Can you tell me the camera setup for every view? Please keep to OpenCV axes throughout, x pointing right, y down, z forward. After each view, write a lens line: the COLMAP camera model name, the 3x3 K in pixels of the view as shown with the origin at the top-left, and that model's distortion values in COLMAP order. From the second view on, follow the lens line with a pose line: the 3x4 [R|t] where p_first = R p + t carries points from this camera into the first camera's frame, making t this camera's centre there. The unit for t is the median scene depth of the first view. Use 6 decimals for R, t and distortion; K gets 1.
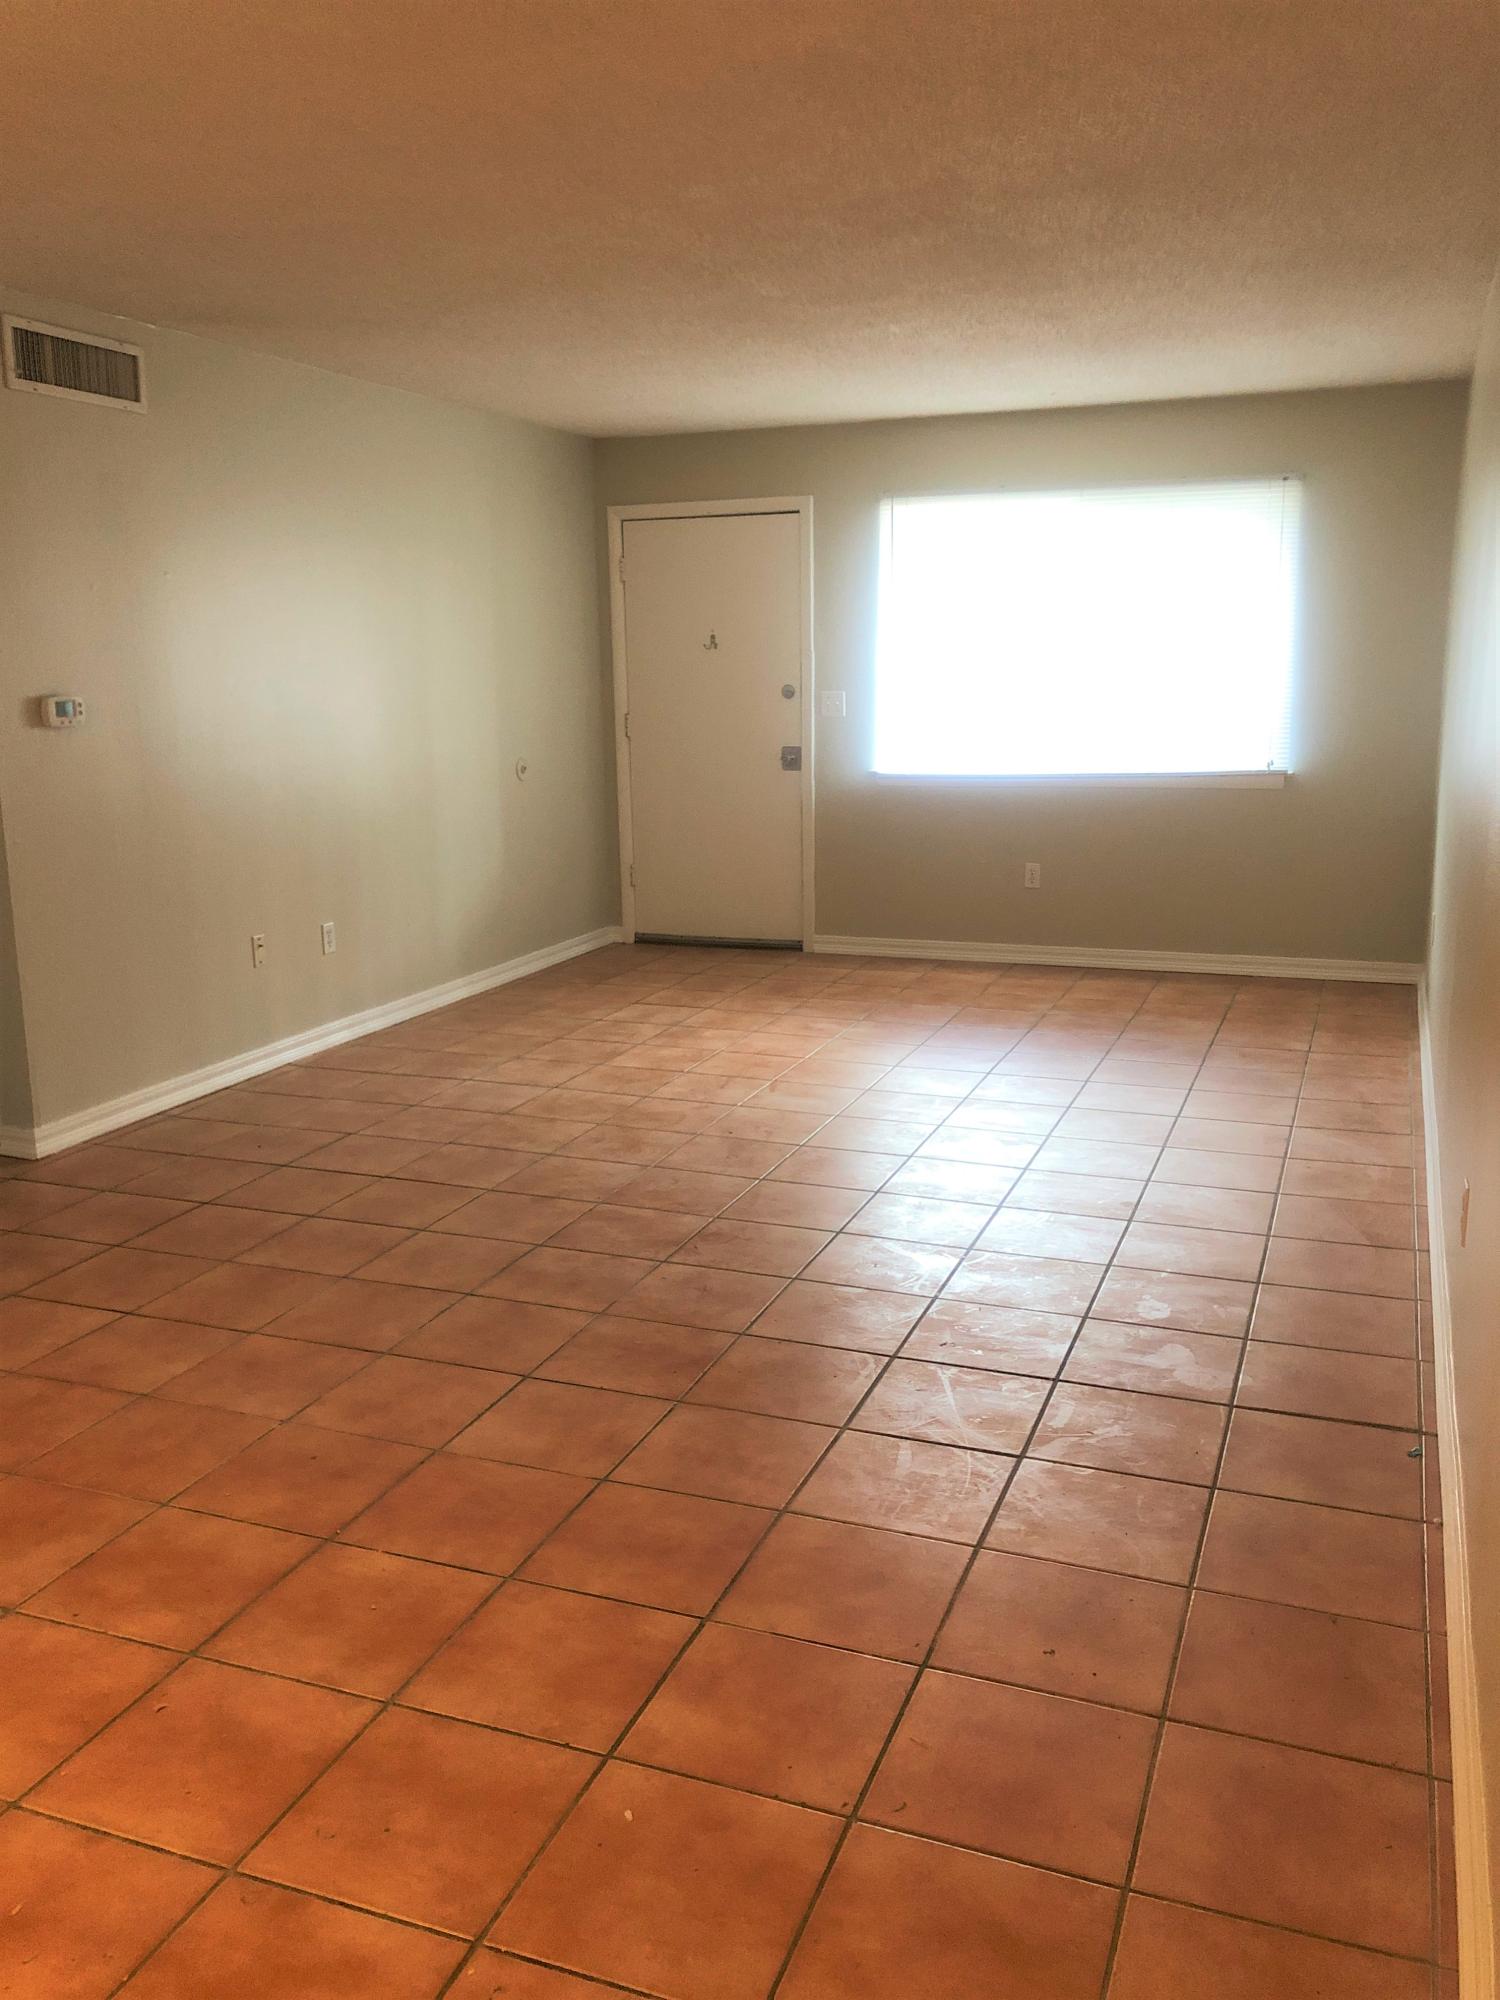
lens RADIAL K [[1646.2, 0, 765.8], [0, 1646.2, 991.9], [0, 0, 1]] dist [0.014926, 0.005120]
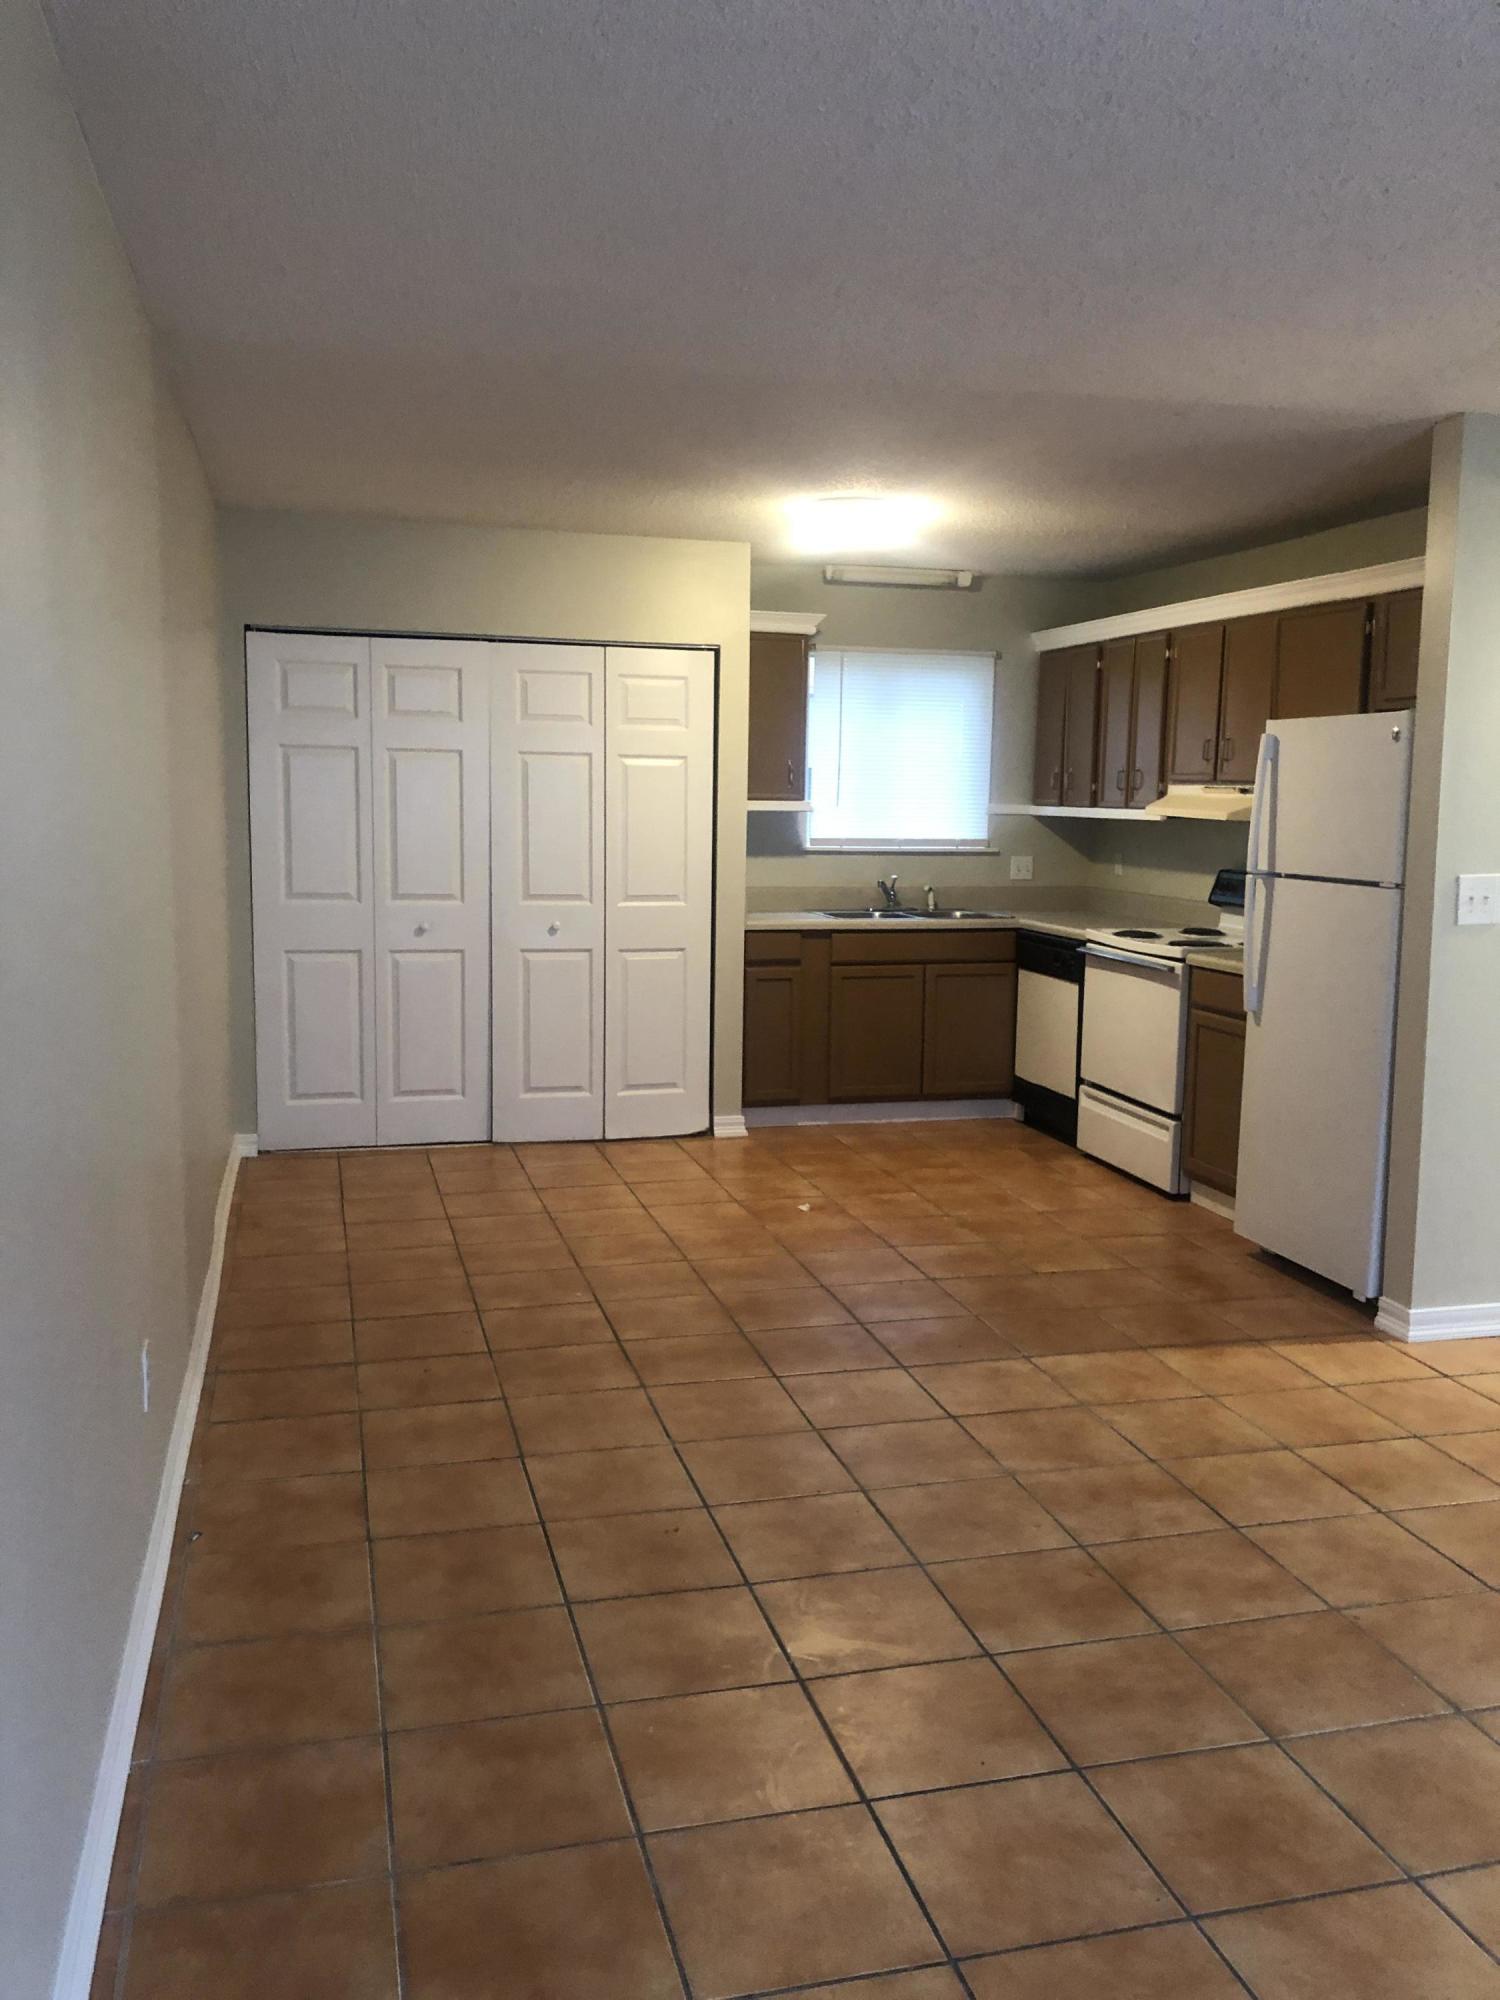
lens RADIAL K [[1646.2, 0, 762.6], [0, 1646.2, 1003.8], [0, 0, 1]] dist [0.014926, 0.005120]
pose [[-0.811903, 0.073677, -0.579125, 0.532581], [-0.124141, 0.947528, 0.294585, -0.319319], [0.570441, 0.311067, -0.760154, 1.486993]]
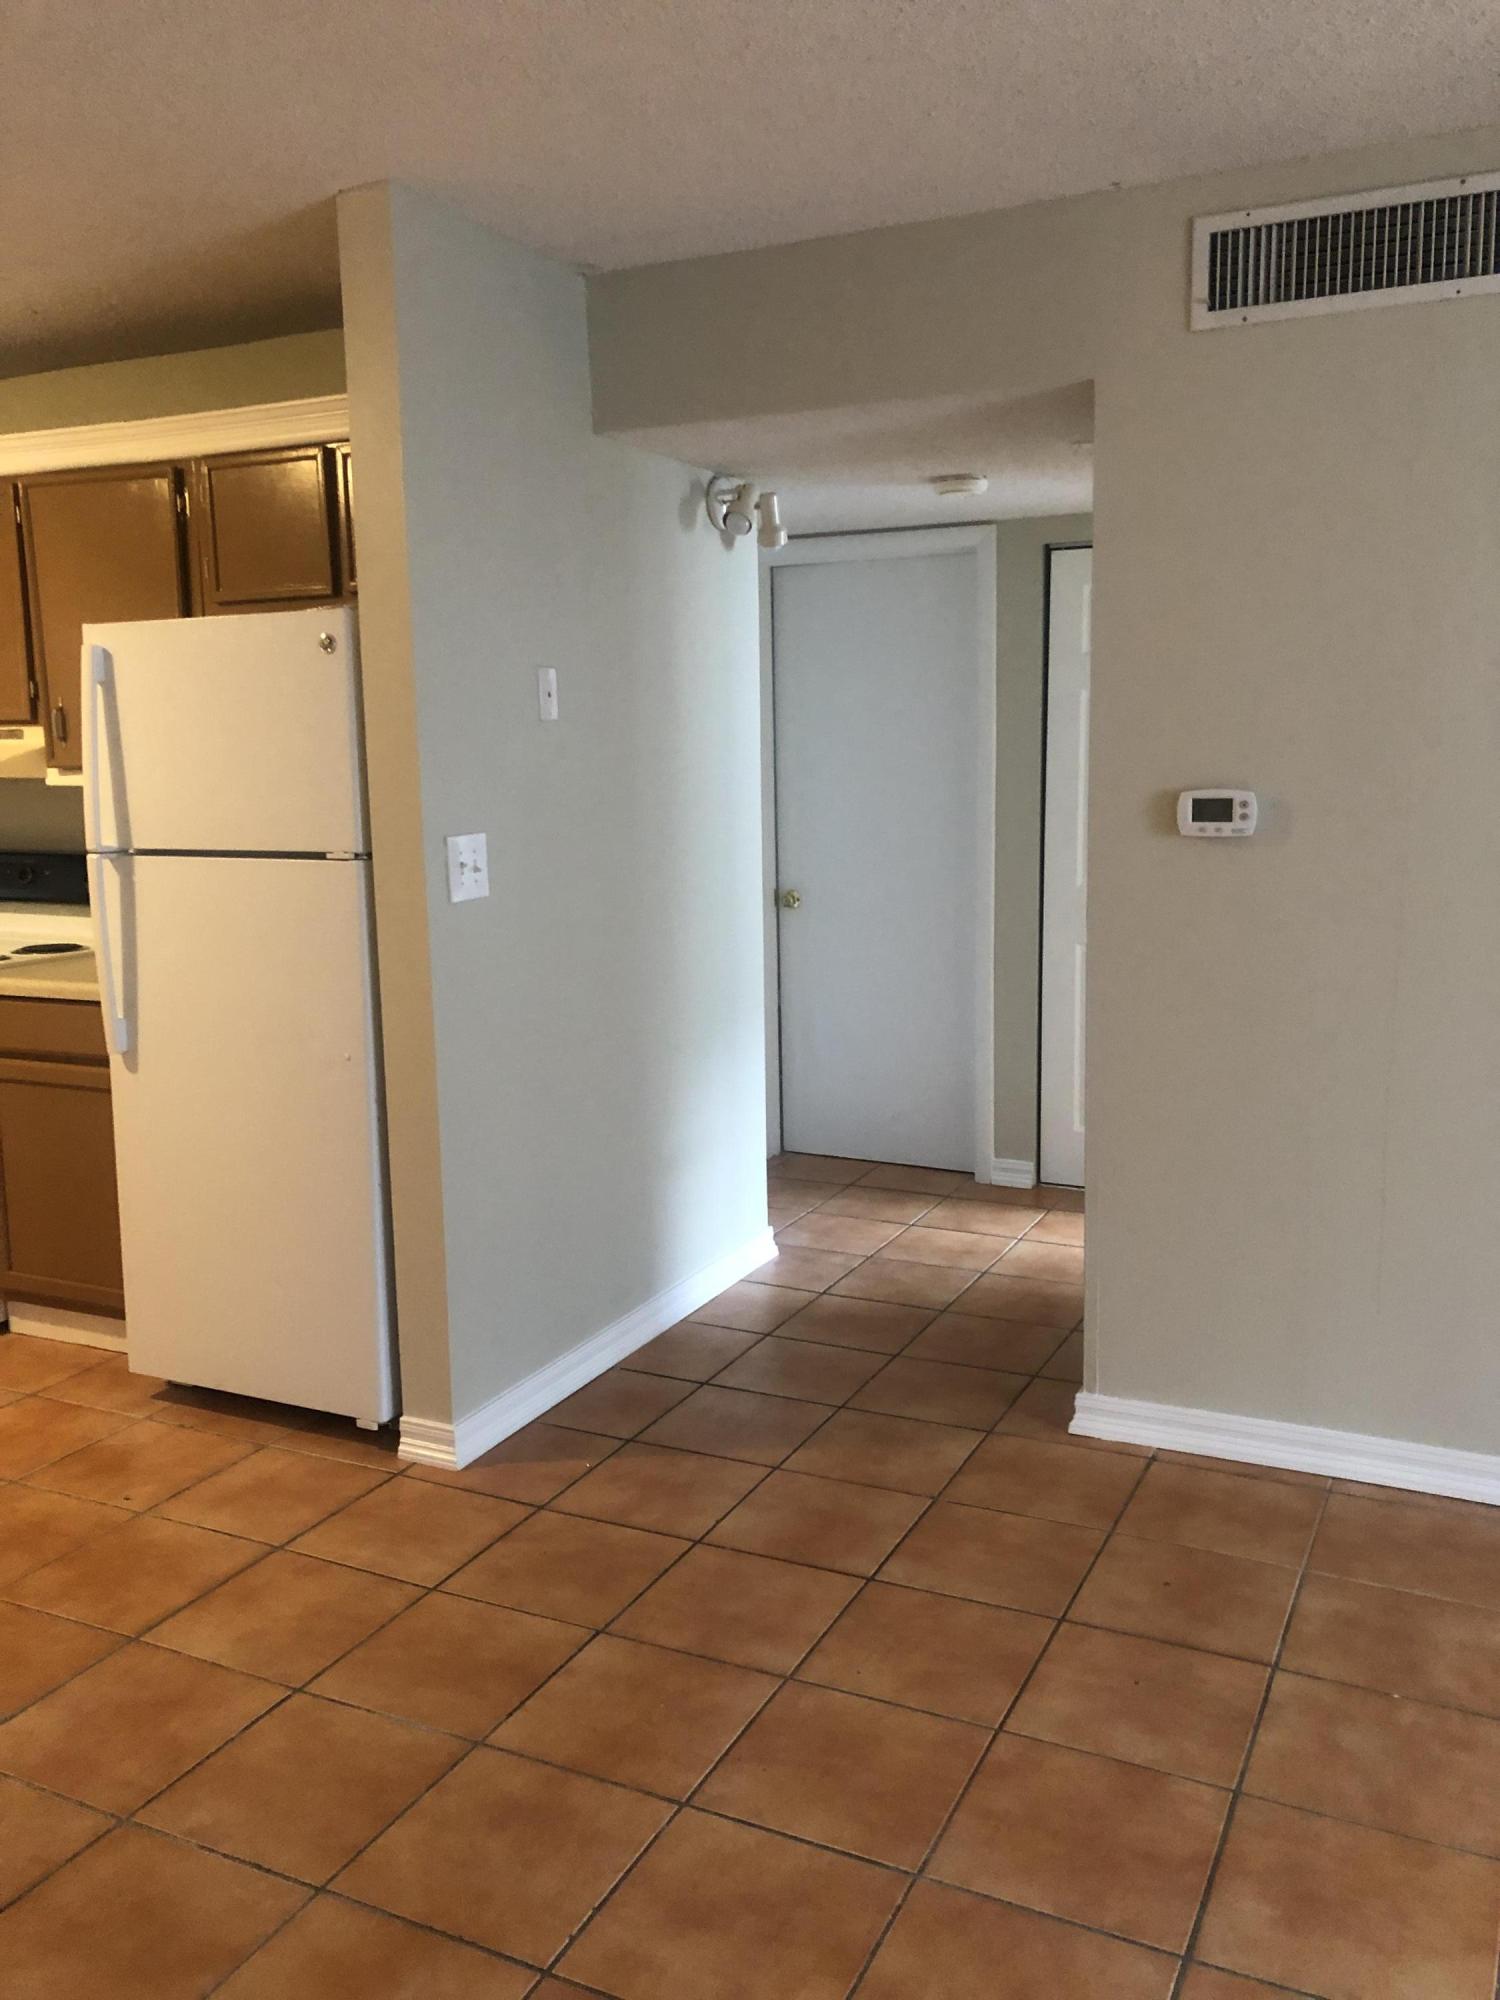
lens RADIAL K [[1646.2, 0, 761.4], [0, 1646.2, 982.8], [0, 0, 1]] dist [0.014926, 0.005120]
pose [[-0.089498, 0.155576, -0.983761, 0.298827], [-0.185013, 0.967937, 0.169905, -0.227765], [0.978652, 0.197215, -0.057845, 1.092063]]
